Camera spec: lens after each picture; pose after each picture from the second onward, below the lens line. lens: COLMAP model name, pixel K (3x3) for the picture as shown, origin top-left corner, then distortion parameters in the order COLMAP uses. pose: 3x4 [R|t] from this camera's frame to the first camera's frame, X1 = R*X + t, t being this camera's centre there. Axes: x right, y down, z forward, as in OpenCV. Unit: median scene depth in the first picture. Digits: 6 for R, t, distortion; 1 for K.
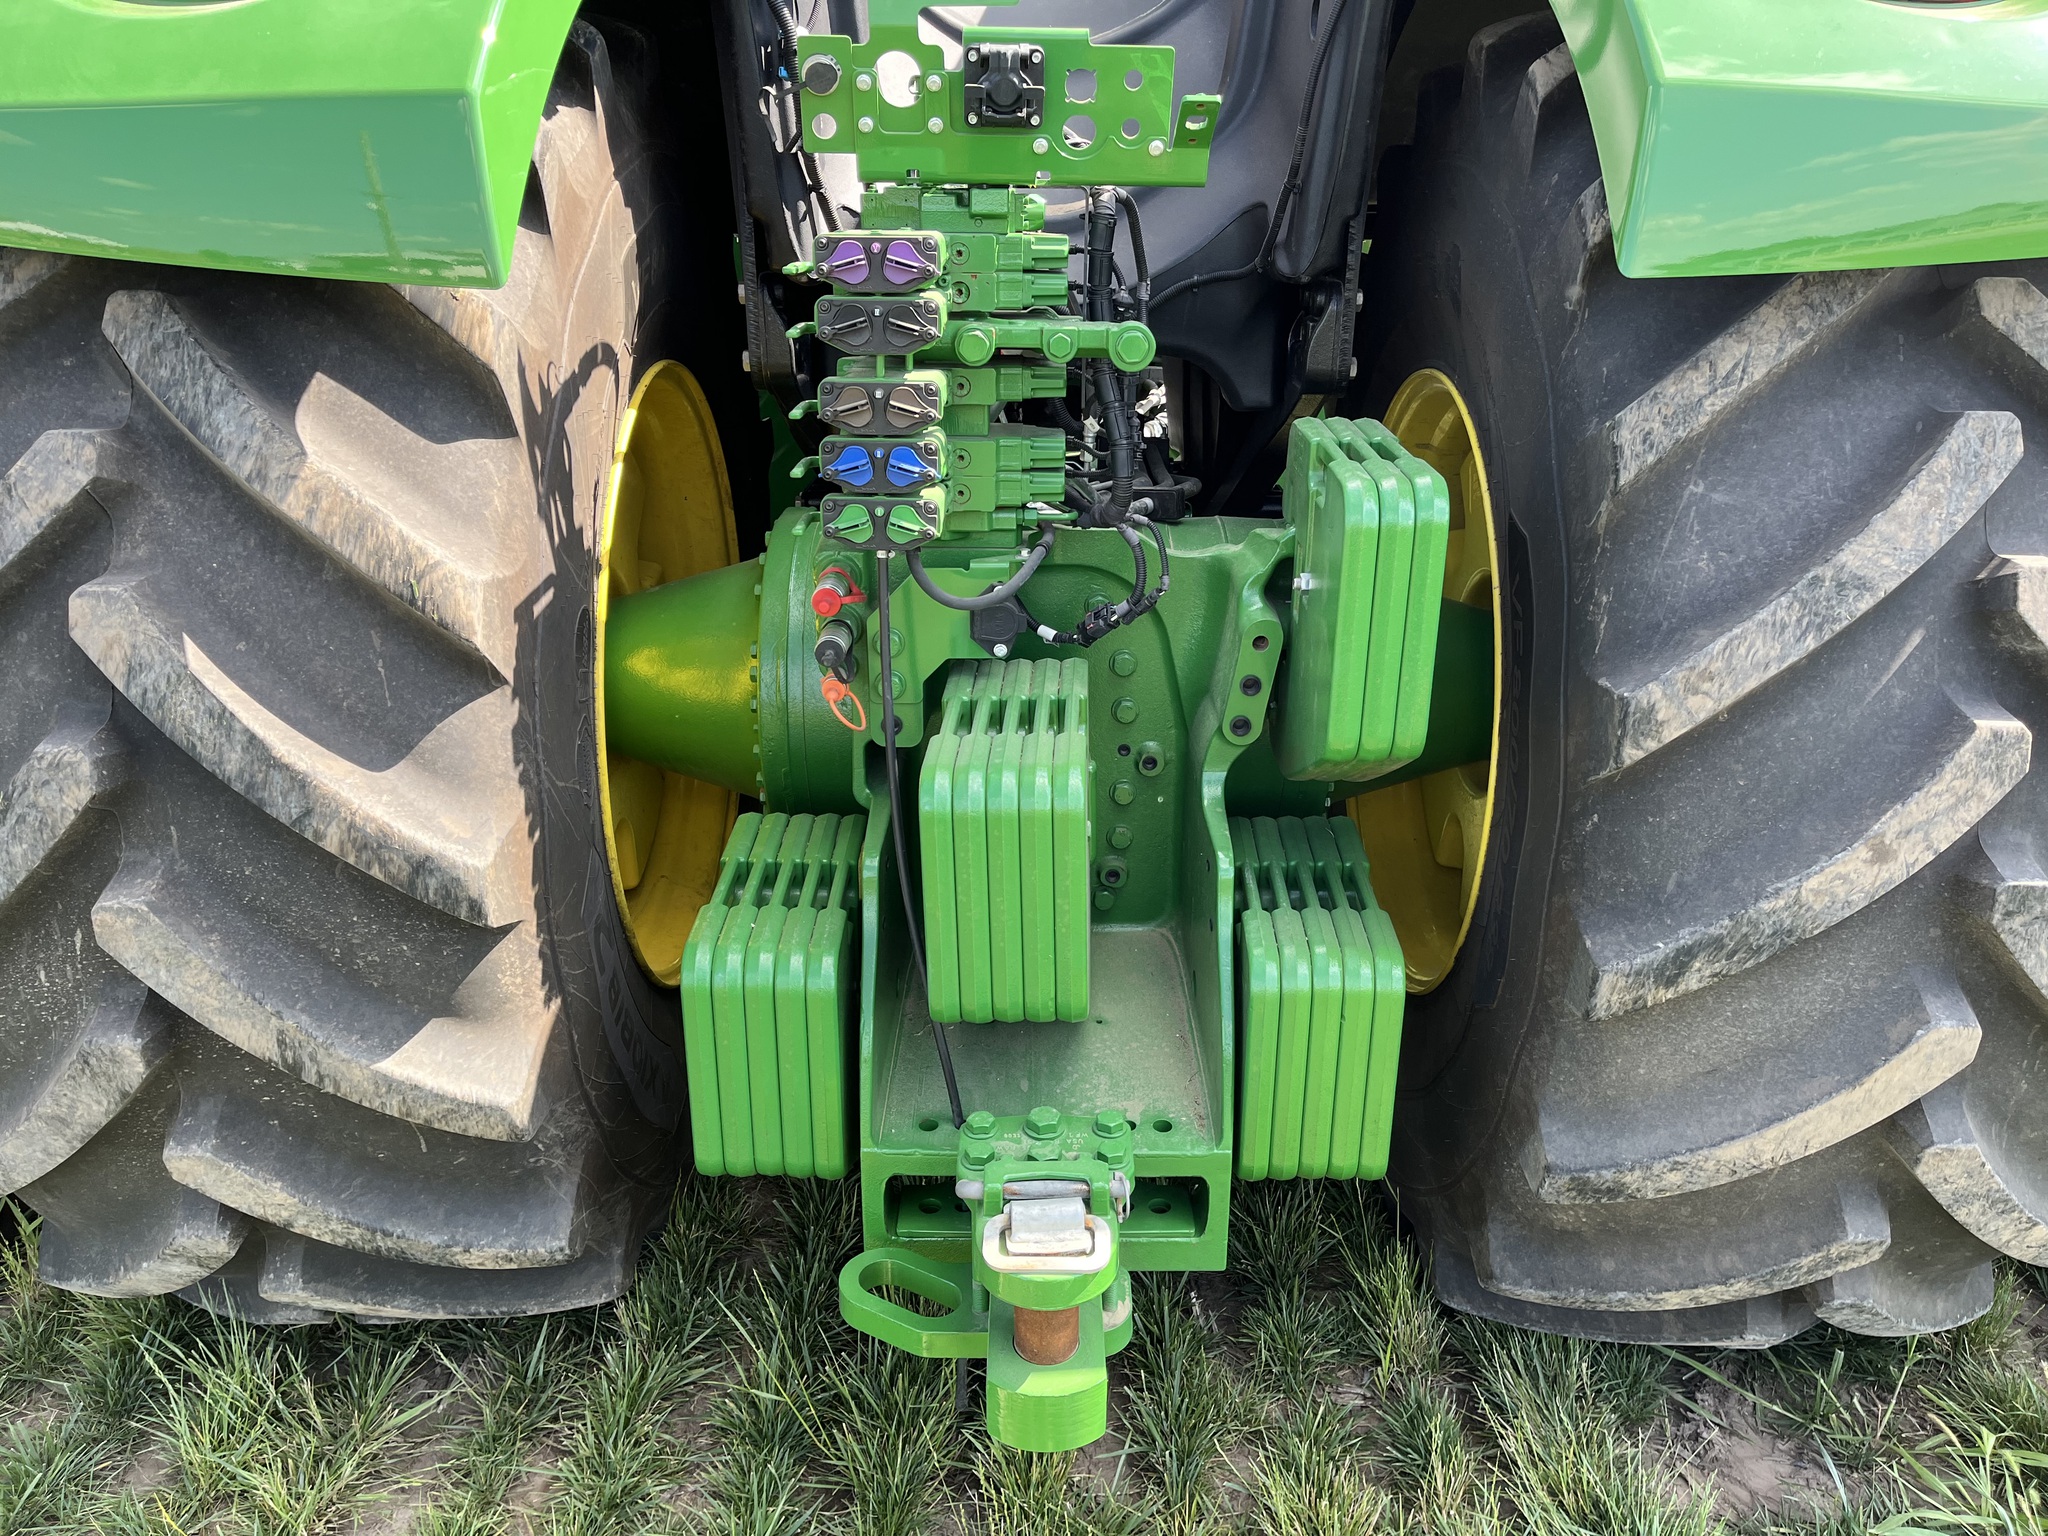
lens RADIAL K [[1551.9, 0, 1039.7], [0, 1551.9, 771.0], [0, 0, 1]] dist [0.049390, -0.059608]
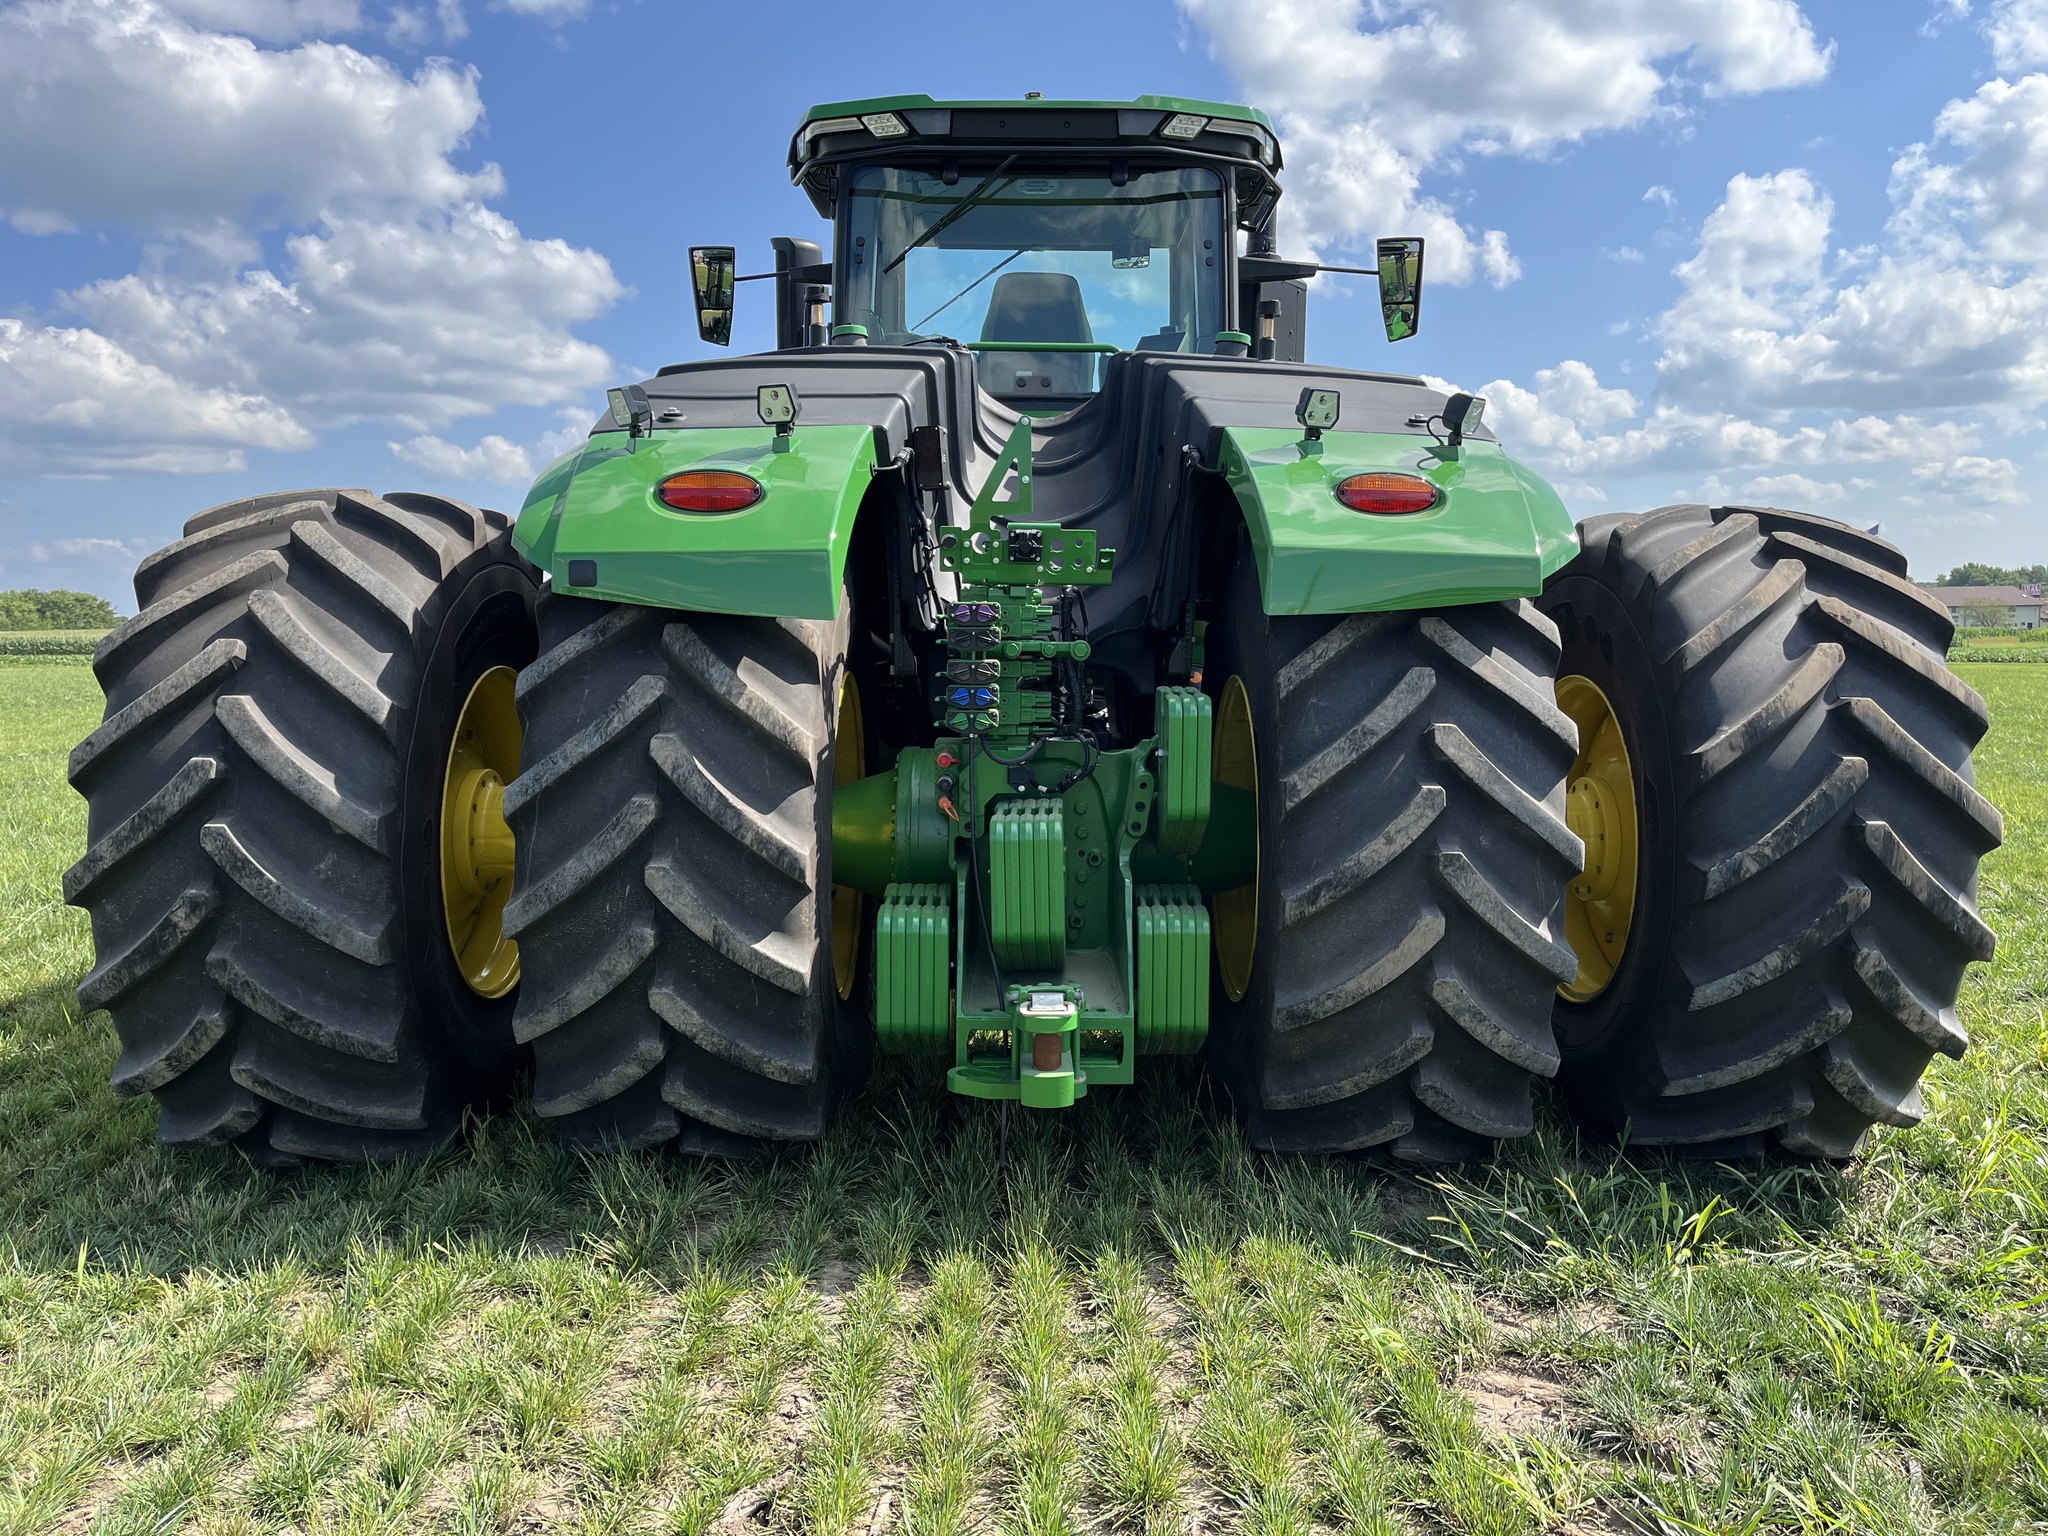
lens RADIAL K [[1507.5, 0, 1024.0], [0, 1507.5, 768.0], [0, 0, 1]] dist [0.081899, -0.131975]
pose [[0.999988, -0.001504, 0.004563, -0.035920], [0.002603, 0.967852, -0.251508, 0.472094], [-0.004038, 0.251517, 0.967844, -1.150321]]
